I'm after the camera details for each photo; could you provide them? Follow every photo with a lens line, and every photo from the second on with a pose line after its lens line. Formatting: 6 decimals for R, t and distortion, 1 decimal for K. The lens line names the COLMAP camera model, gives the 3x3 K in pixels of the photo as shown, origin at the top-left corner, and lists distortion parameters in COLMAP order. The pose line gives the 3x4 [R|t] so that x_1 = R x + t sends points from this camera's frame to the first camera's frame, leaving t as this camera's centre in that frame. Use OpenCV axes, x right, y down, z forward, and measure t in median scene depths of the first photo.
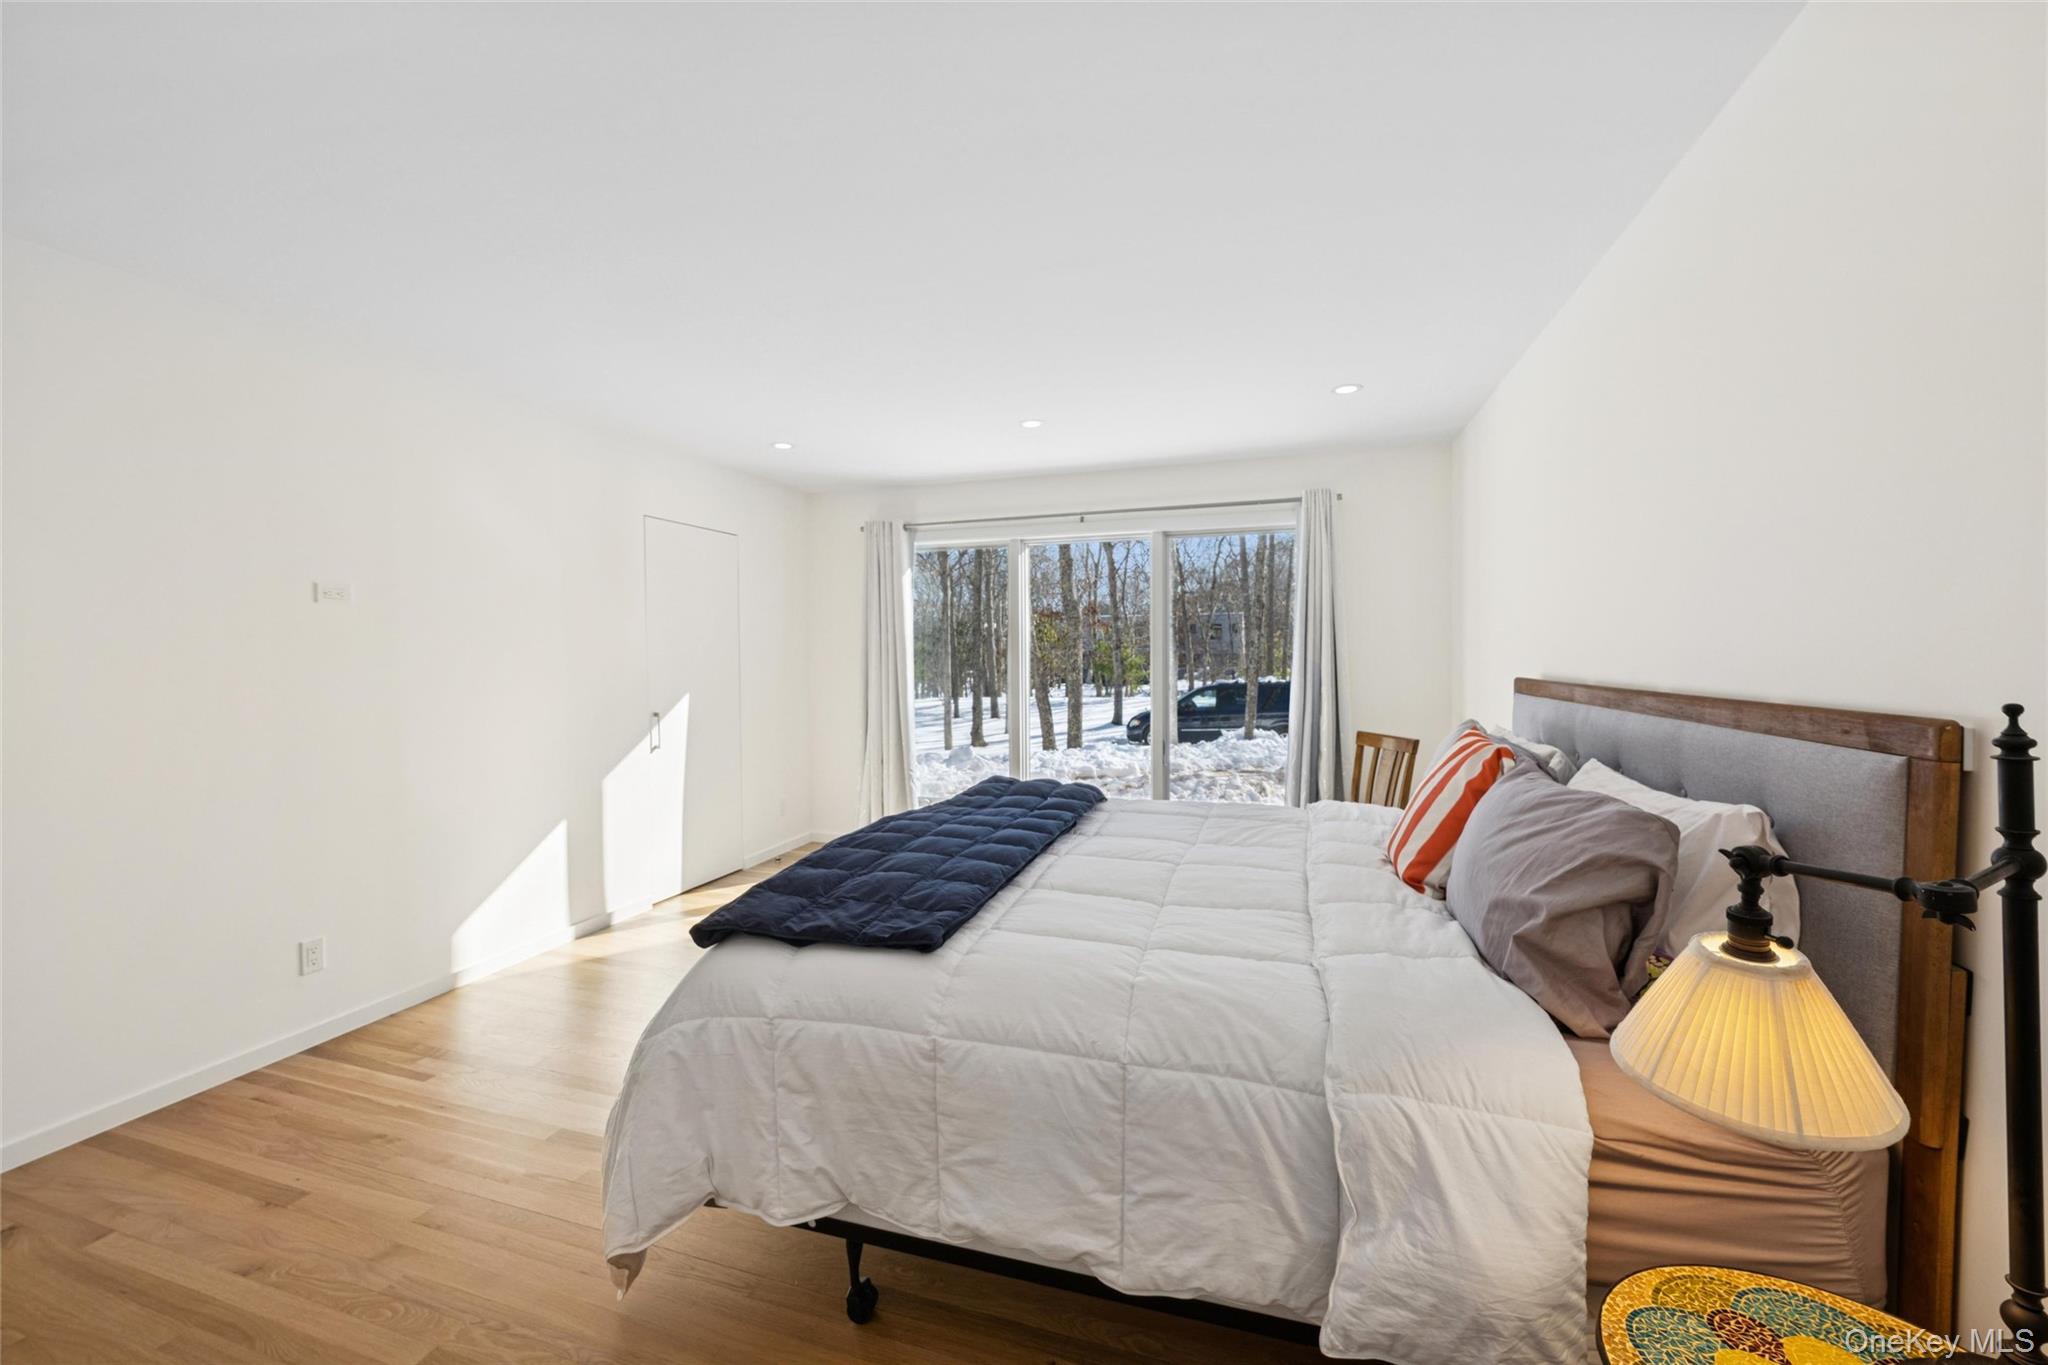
lens RADIAL K [[807.2, 0, 1022.3], [0, 807.2, 680.2], [0, 0, 1]] dist [0.000705, 0.000061]
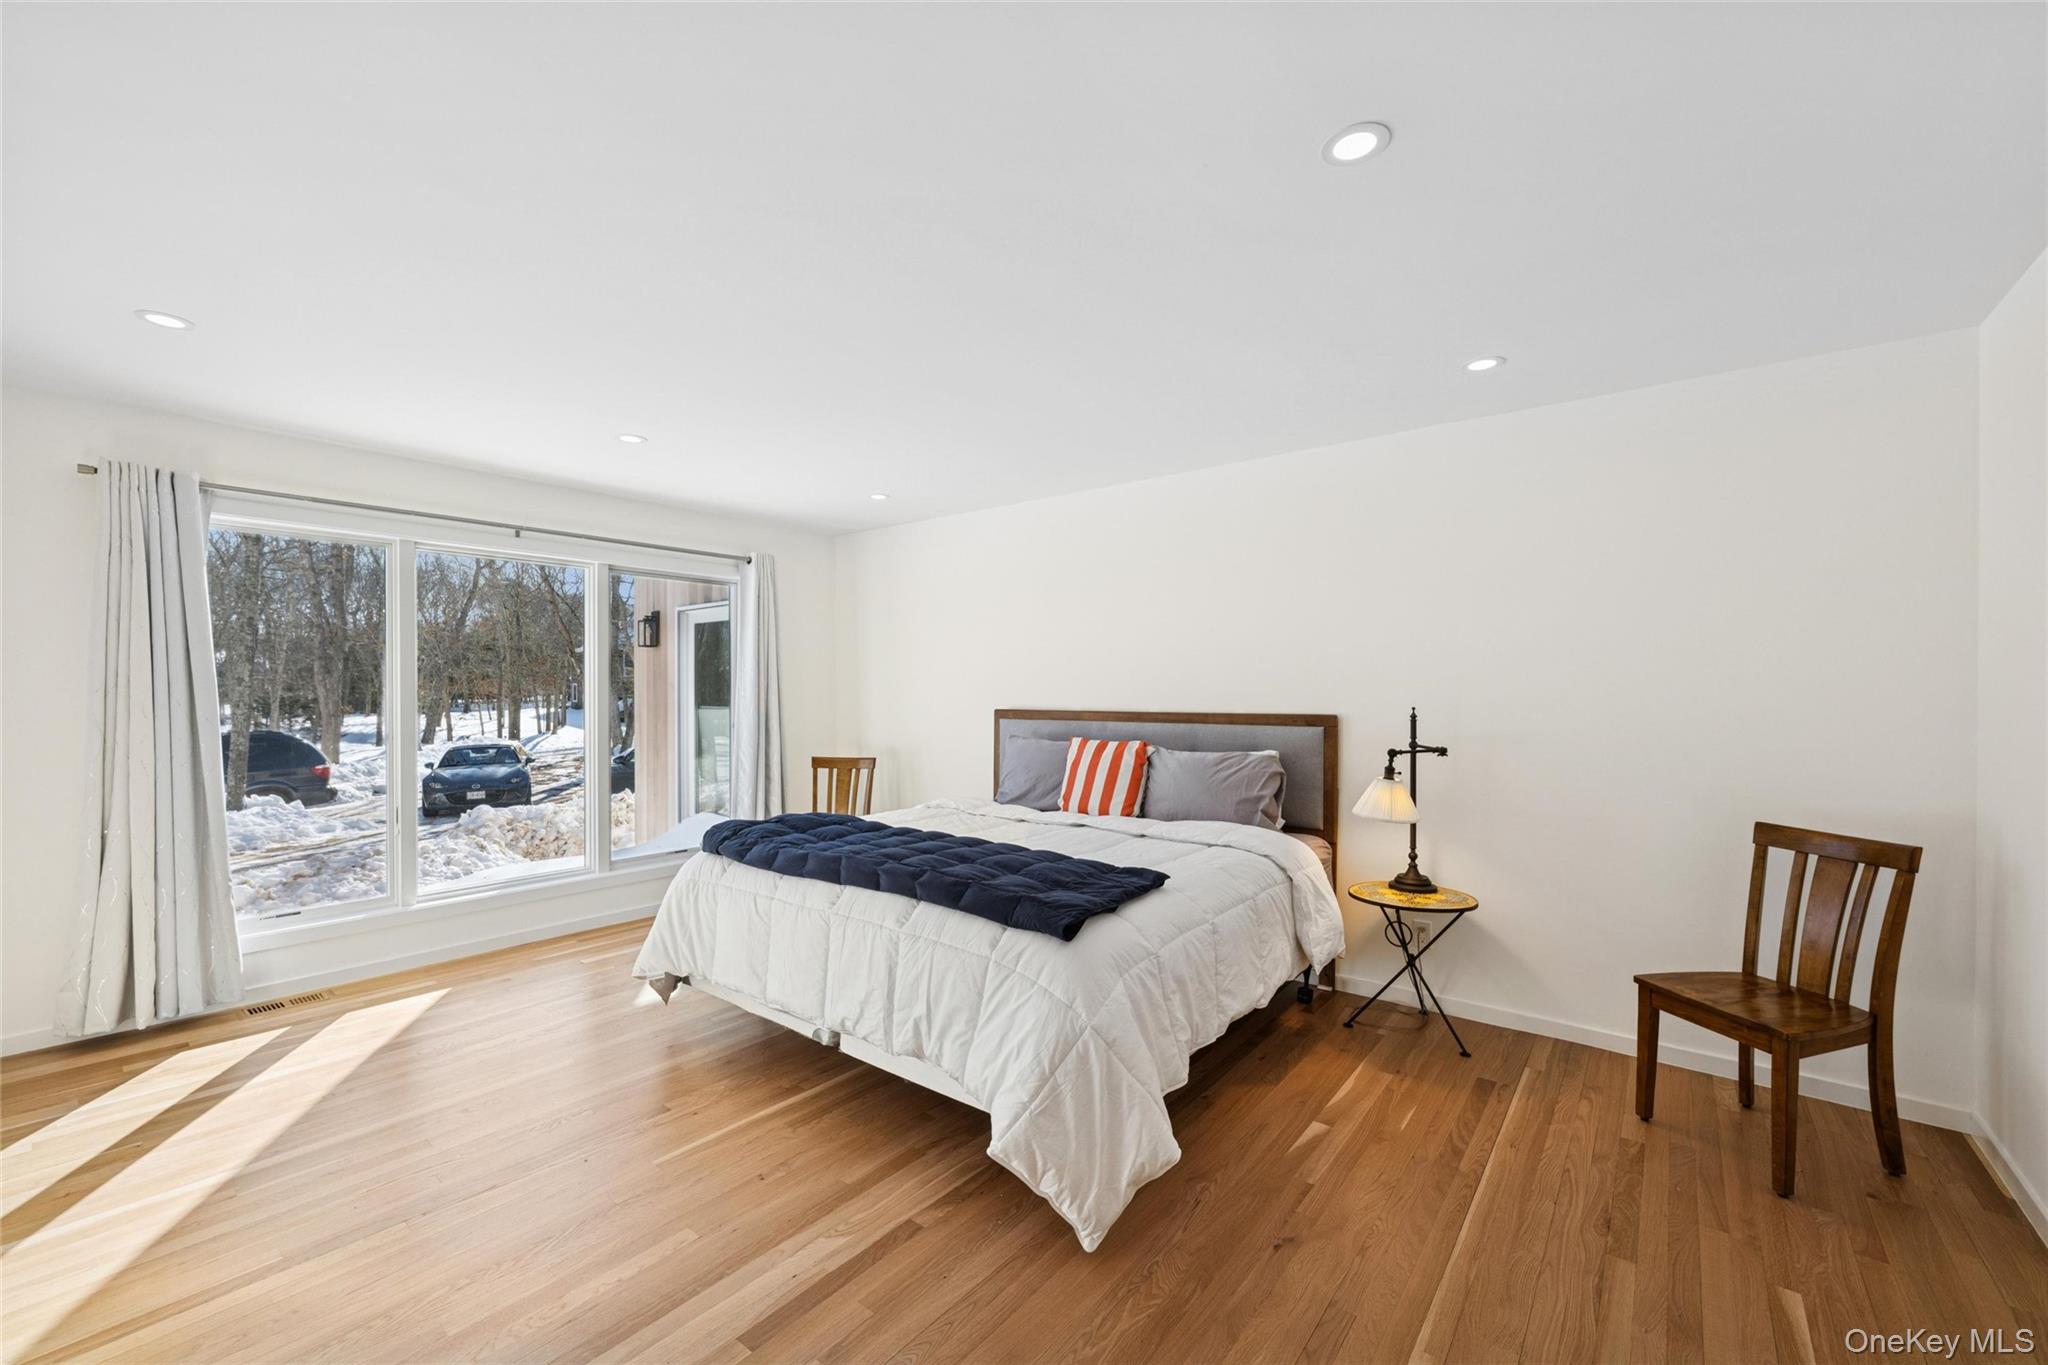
lens RADIAL K [[833.7, 0, 1020.5], [0, 833.7, 681.7], [0, 0, 1]] dist [0.000148, -0.000125]
pose [[0.341479, 0.013001, 0.939800, -1.315324], [0.029279, 0.999272, -0.024463, -0.022786], [-0.939433, 0.035870, 0.340850, 0.521626]]
